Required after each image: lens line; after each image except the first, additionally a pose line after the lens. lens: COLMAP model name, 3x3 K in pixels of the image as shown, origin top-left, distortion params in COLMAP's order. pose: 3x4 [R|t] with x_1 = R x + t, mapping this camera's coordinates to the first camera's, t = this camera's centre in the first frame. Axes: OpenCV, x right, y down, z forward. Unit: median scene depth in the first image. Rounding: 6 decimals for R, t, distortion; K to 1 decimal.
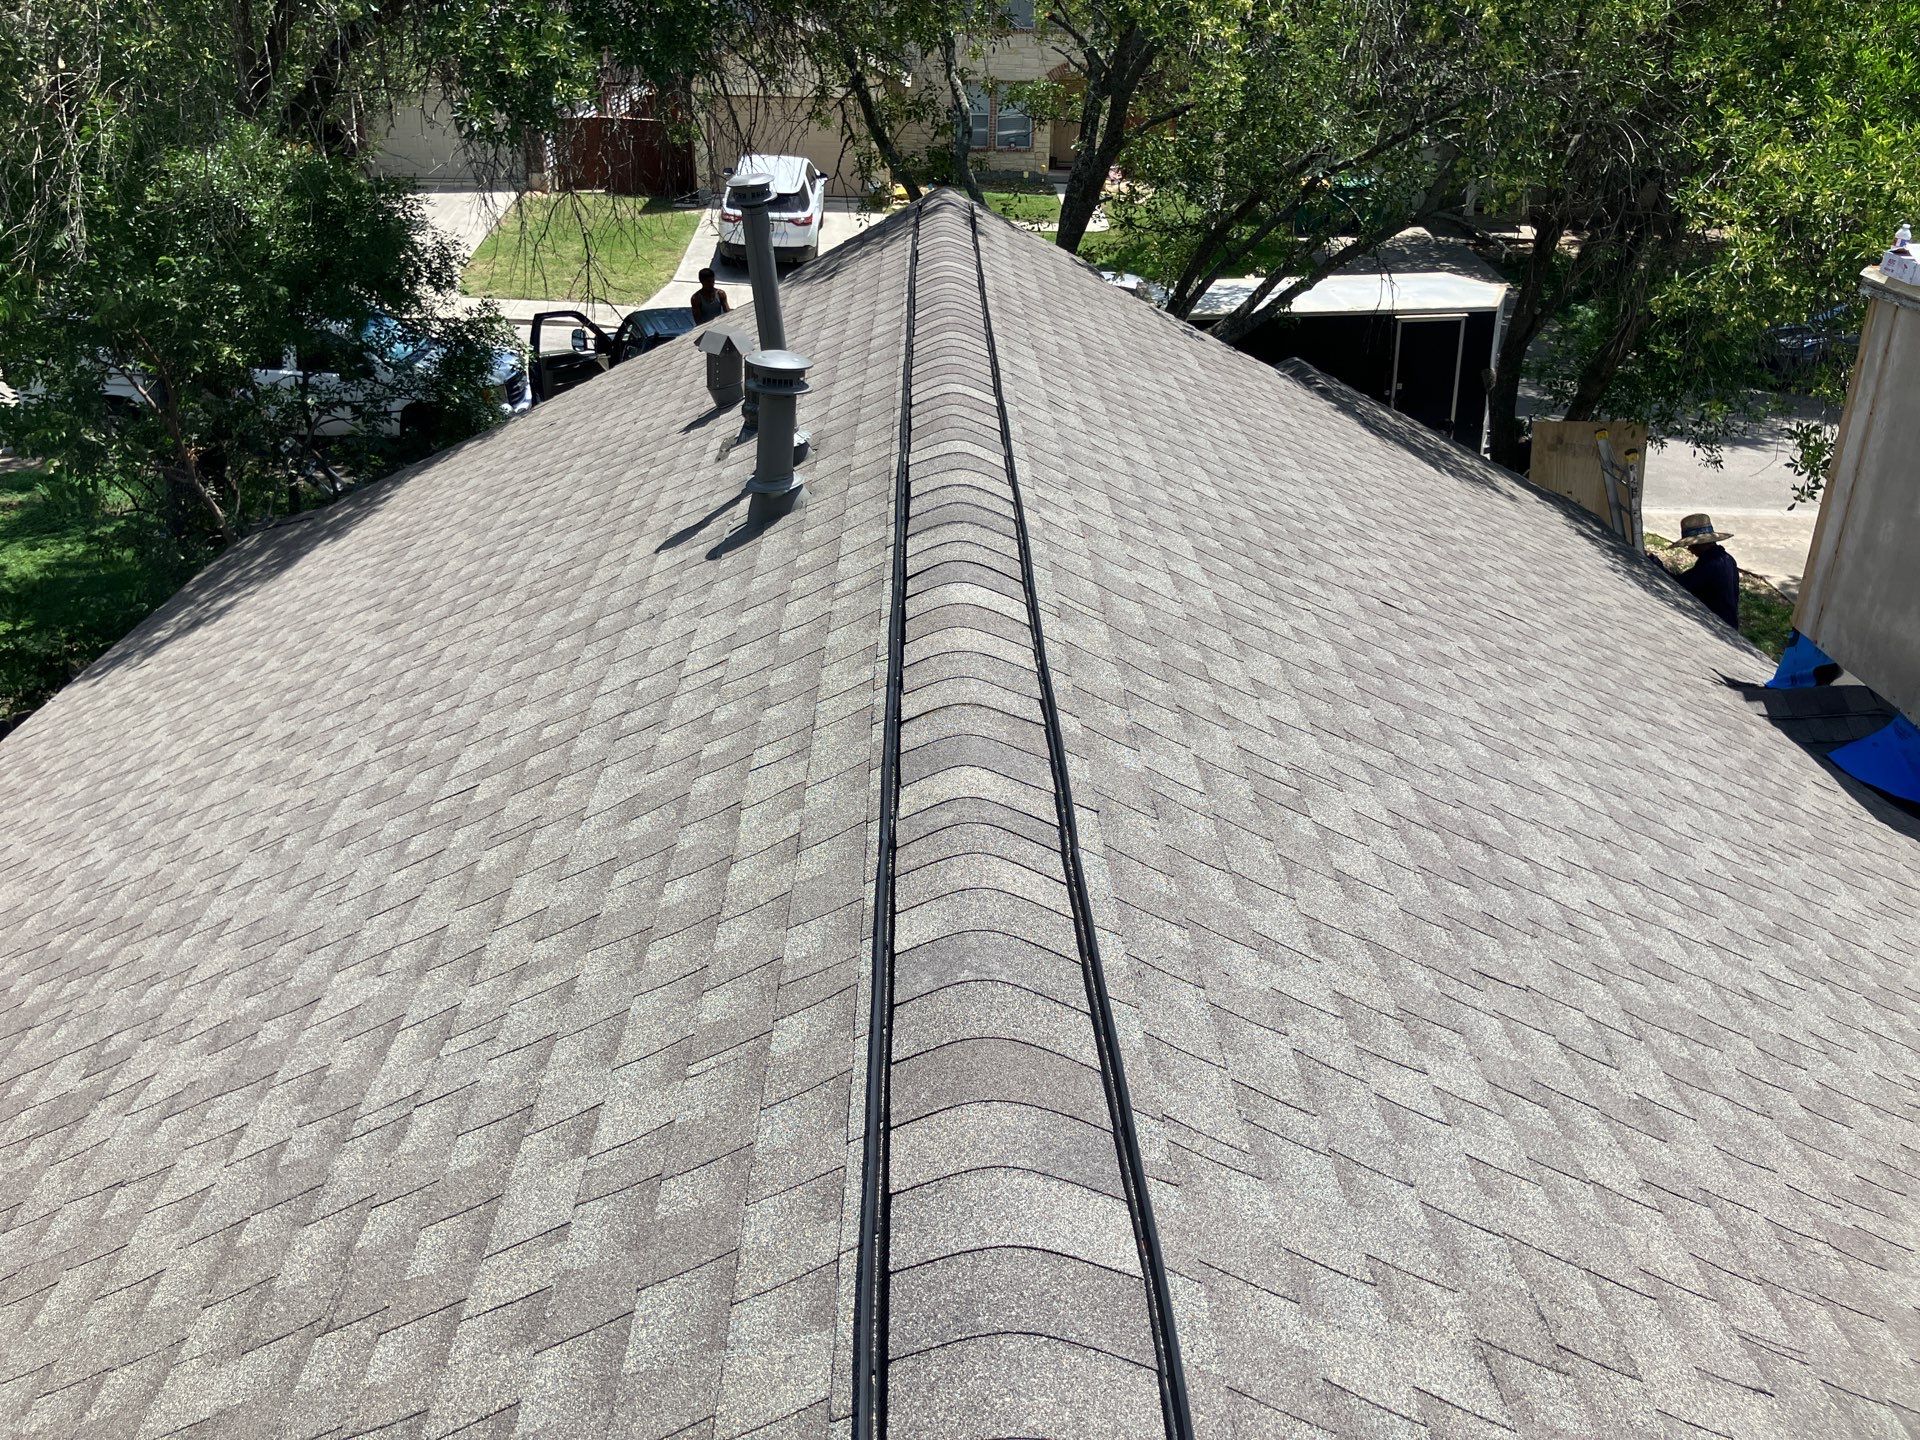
lens RADIAL K [[1579.6, 0, 960.0], [0, 1579.6, 720.0], [0, 0, 1]] dist [0.005154, 0.009250]
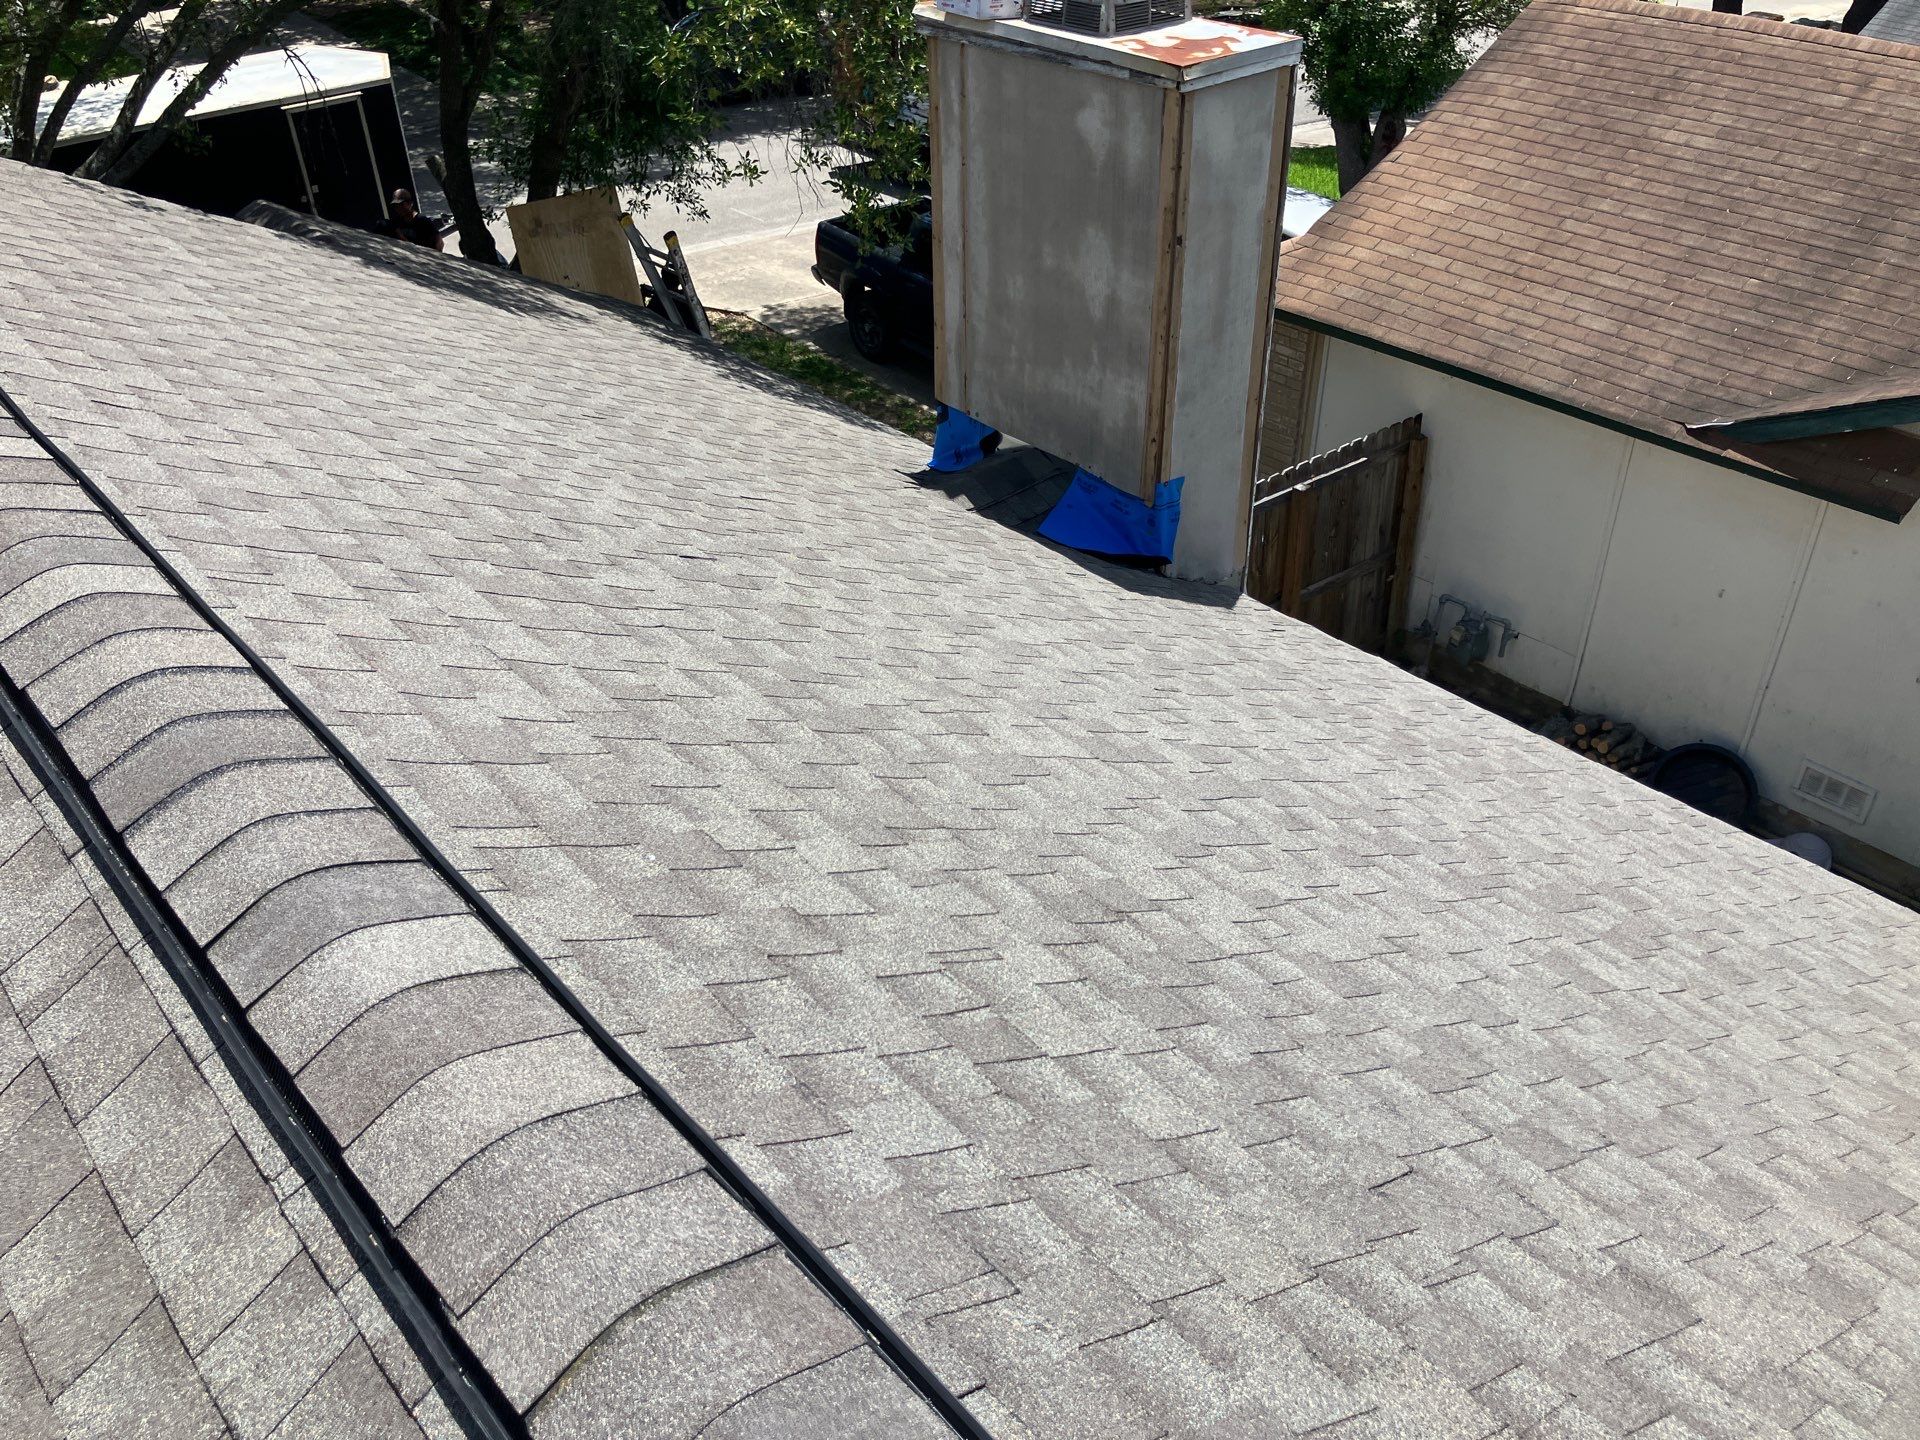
lens RADIAL K [[1579.6, 0, 960.0], [0, 1579.6, 720.0], [0, 0, 1]] dist [0.005154, 0.009250]
pose [[0.762454, -0.363292, 0.535428, -0.042827], [0.282694, 0.931378, 0.229388, -0.094893], [-0.582020, -0.023536, 0.812834, 0.216542]]
